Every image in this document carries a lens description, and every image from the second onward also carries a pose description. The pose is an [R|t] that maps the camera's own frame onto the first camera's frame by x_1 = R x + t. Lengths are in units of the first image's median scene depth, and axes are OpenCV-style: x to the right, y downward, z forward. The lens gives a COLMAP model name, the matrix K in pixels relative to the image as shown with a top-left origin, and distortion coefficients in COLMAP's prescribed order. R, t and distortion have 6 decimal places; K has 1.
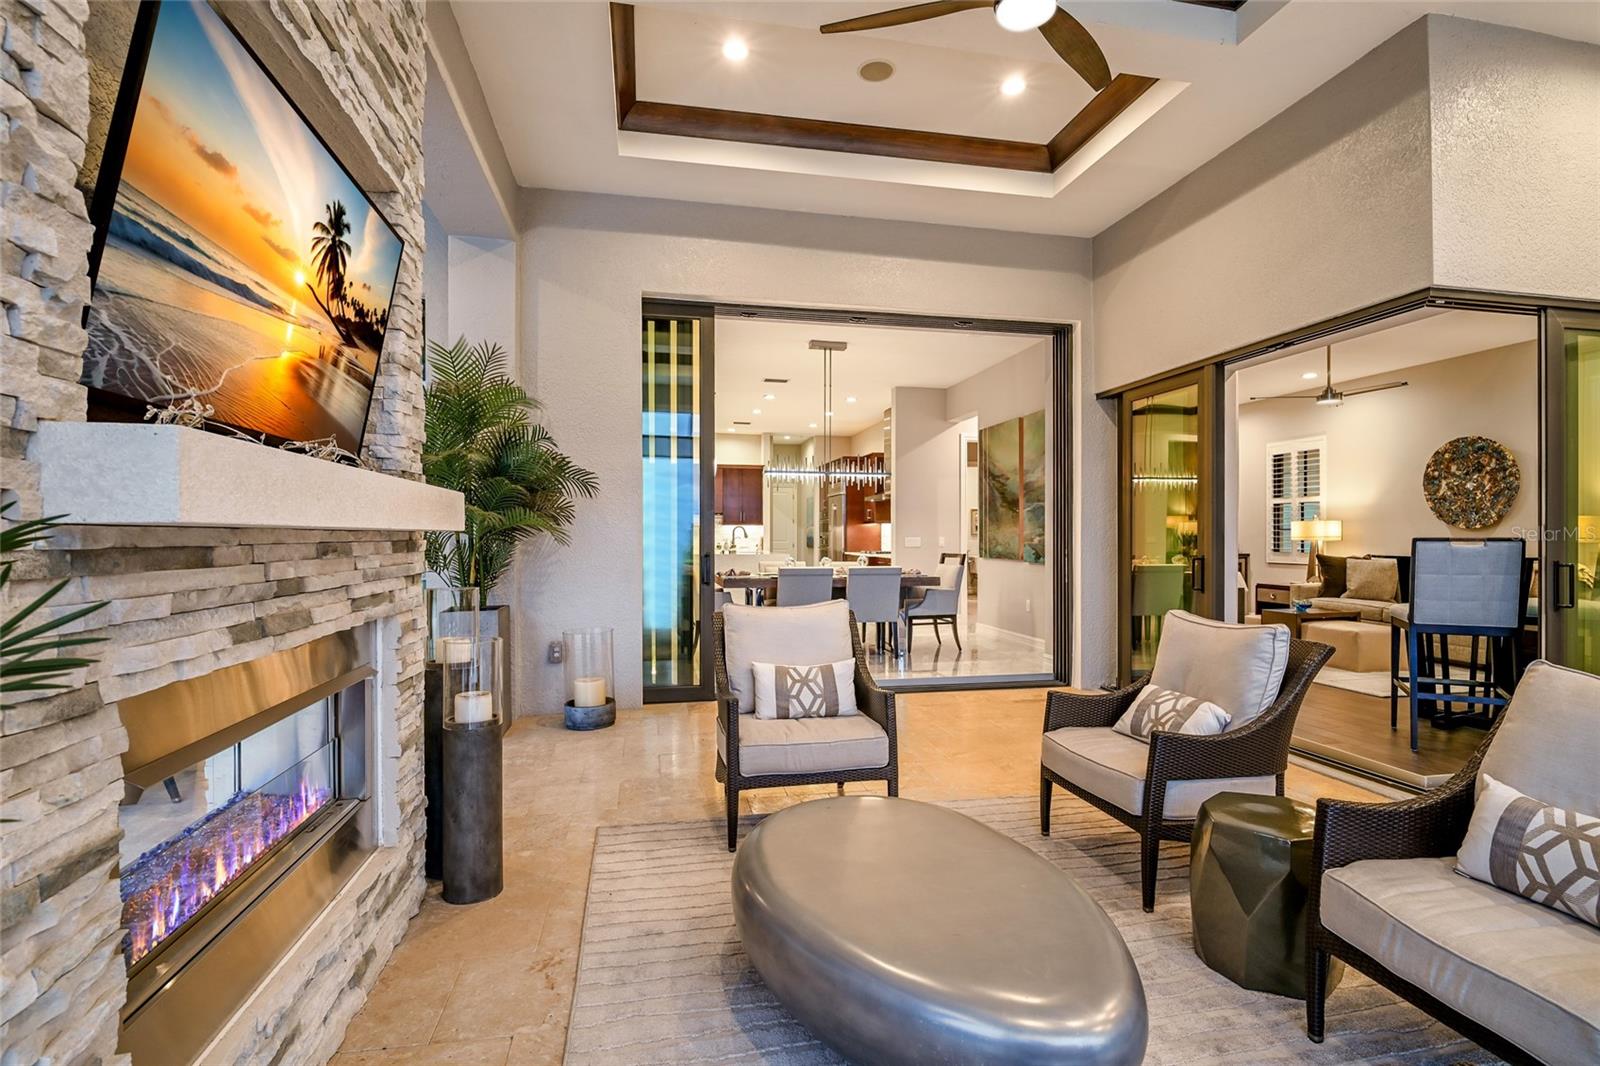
lens RADIAL K [[761.0, 0, 798.1], [0, 761.0, 525.0], [0, 0, 1]] dist [-0.003342, -0.008737]
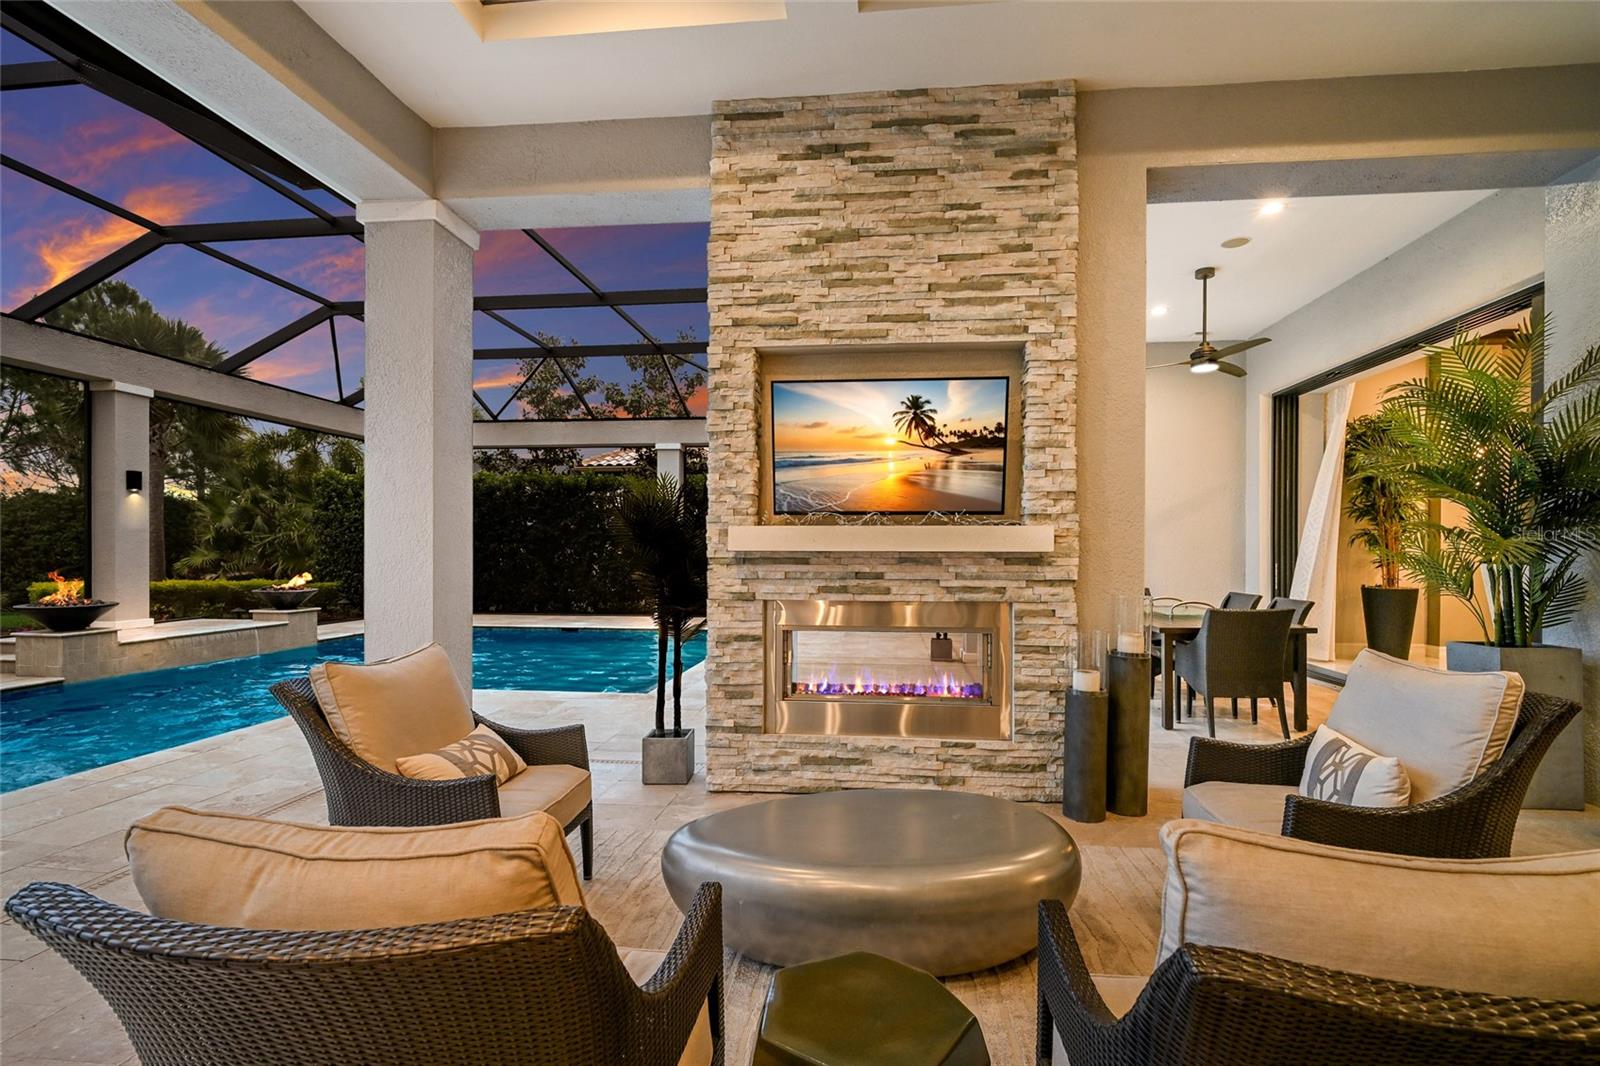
lens RADIAL K [[761.0, 0, 798.1], [0, 761.0, 525.0], [0, 0, 1]] dist [-0.003342, -0.008737]
pose [[-0.311090, 0.003107, -0.950376, 0.535982], [0.012047, 0.999927, -0.000674, -0.025661], [0.950304, -0.011658, -0.311104, 0.482581]]
